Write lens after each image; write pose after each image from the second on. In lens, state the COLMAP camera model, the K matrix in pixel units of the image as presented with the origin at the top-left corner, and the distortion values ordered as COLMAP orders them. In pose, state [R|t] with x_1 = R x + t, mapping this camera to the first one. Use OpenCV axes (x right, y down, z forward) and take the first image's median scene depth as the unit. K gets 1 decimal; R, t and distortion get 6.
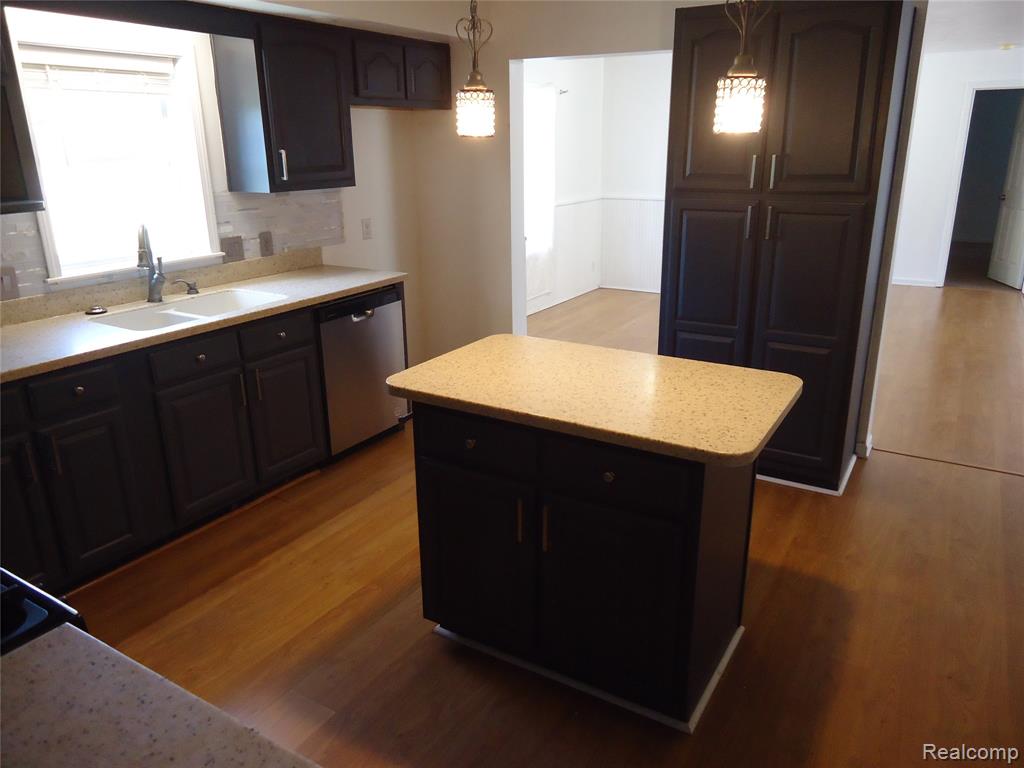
lens RADIAL K [[746.6, 0, 513.0], [0, 746.6, 387.2], [0, 0, 1]] dist [0.003114, -0.000628]
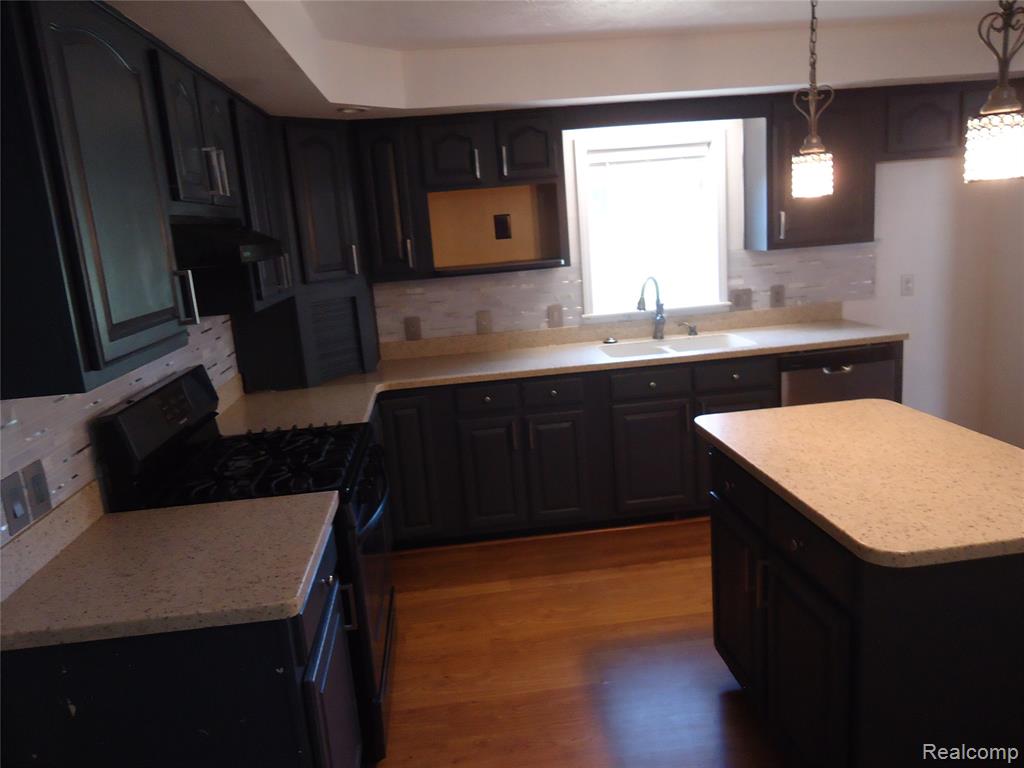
lens RADIAL K [[746.6, 0, 514.6], [0, 746.6, 388.9], [0, 0, 1]] dist [0.003114, -0.000628]
pose [[0.602605, 0.133148, -0.786854, 0.367988], [-0.183642, 0.982659, 0.025641, -0.020274], [0.776623, 0.129049, 0.616607, 0.060013]]
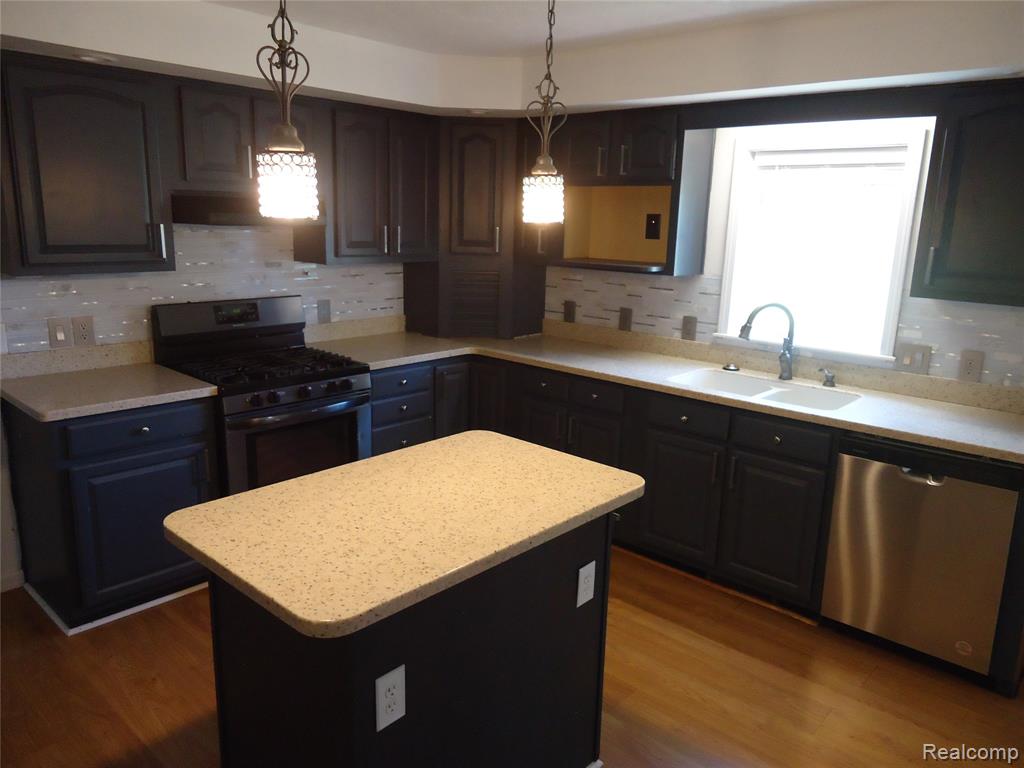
lens RADIAL K [[746.6, 0, 514.5], [0, 746.6, 389.9], [0, 0, 1]] dist [0.003114, -0.000628]
pose [[-0.199499, 0.225109, -0.953691, 0.598112], [-0.335540, 0.898724, 0.282325, -0.270590], [0.920659, 0.376325, -0.103761, 0.772116]]
